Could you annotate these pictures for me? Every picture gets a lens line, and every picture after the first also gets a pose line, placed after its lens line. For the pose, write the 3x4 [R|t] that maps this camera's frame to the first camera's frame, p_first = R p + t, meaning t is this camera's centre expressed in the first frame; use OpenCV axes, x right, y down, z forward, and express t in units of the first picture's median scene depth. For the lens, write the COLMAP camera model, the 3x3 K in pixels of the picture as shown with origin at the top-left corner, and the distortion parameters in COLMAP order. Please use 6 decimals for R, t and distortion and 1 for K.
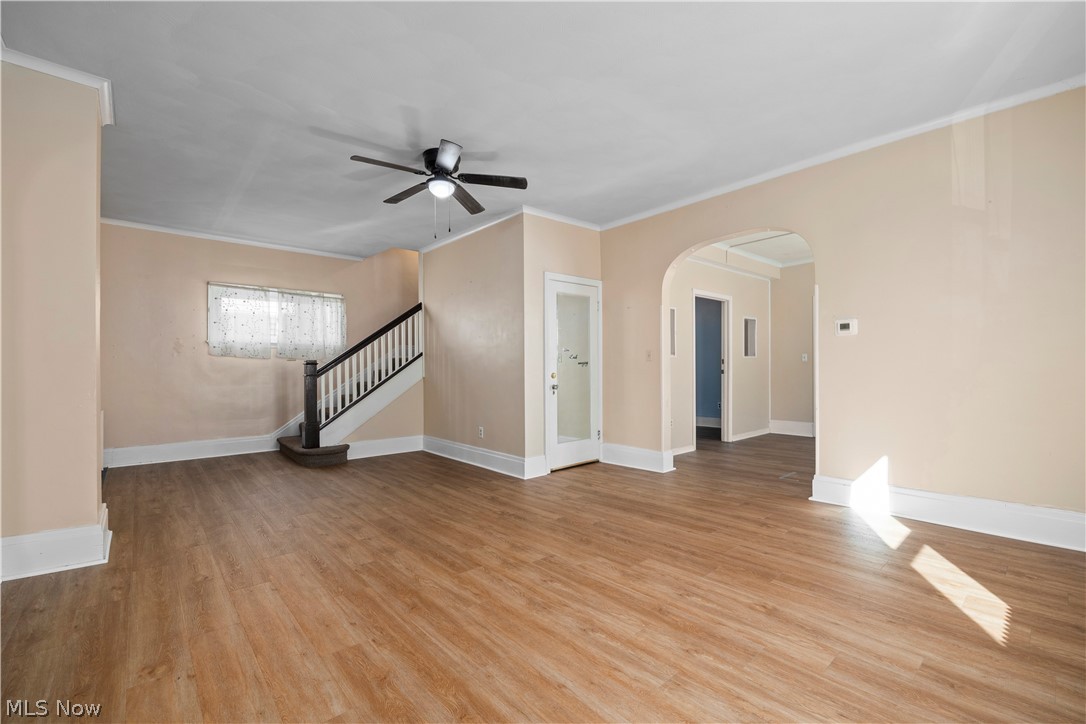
lens RADIAL K [[456.7, 0, 546.0], [0, 456.7, 369.2], [0, 0, 1]] dist [-0.014648, 0.001279]
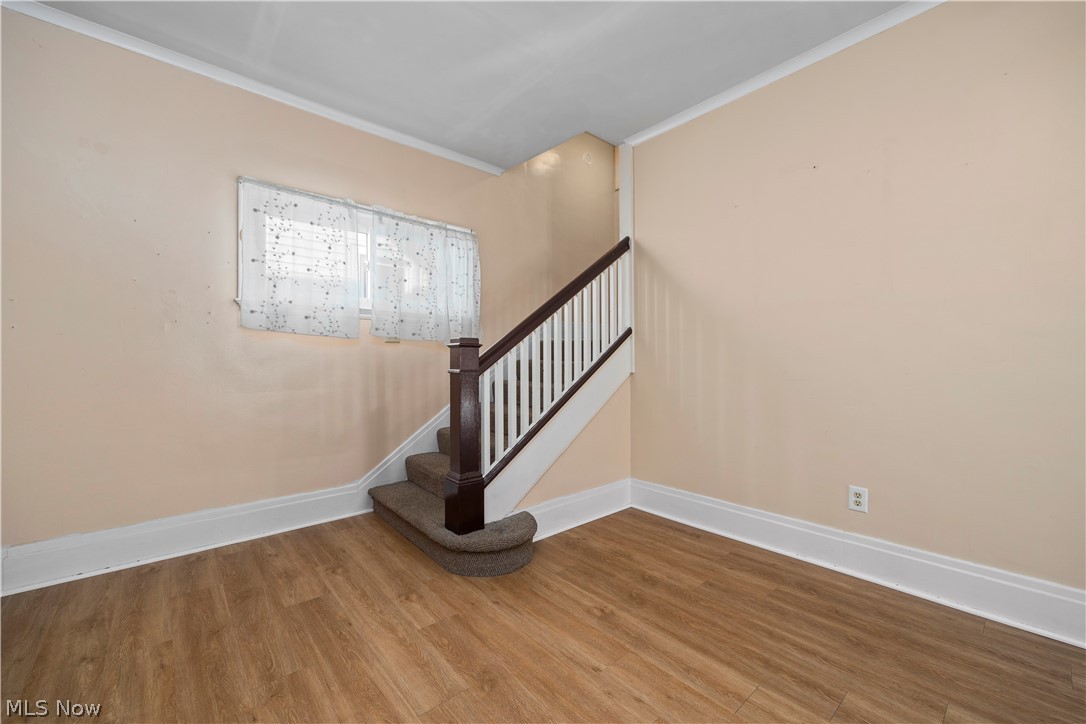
lens RADIAL K [[426.4, 0, 540.8], [0, 426.4, 363.0], [0, 0, 1]] dist [0.010393, 0.000132]
pose [[0.999875, -0.003216, -0.015504, -0.407177], [0.003123, 0.999977, -0.005976, 0.008750], [0.015523, 0.005927, 0.999862, 0.535113]]
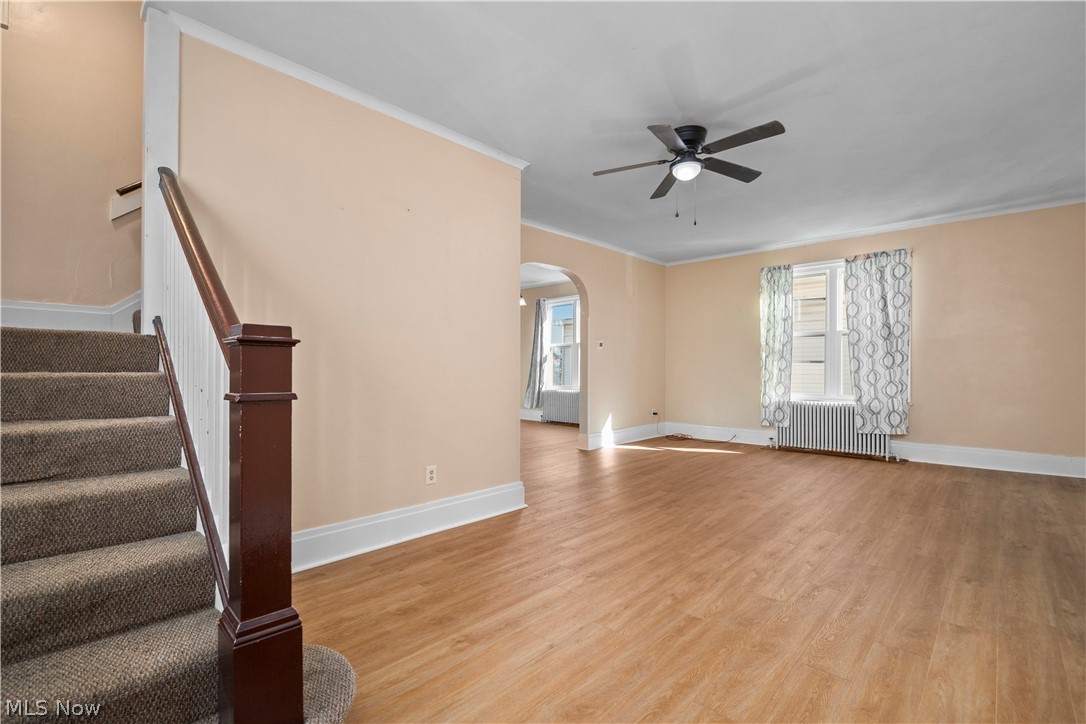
lens RADIAL K [[482.8, 0, 543.9], [0, 482.8, 363.0], [0, 0, 1]] dist [-0.014137, -0.000355]
pose [[-0.078005, 0.015130, 0.996838, -0.715059], [0.000652, 0.999885, -0.015126, 0.003669], [-0.996953, -0.000530, -0.078006, 0.833158]]
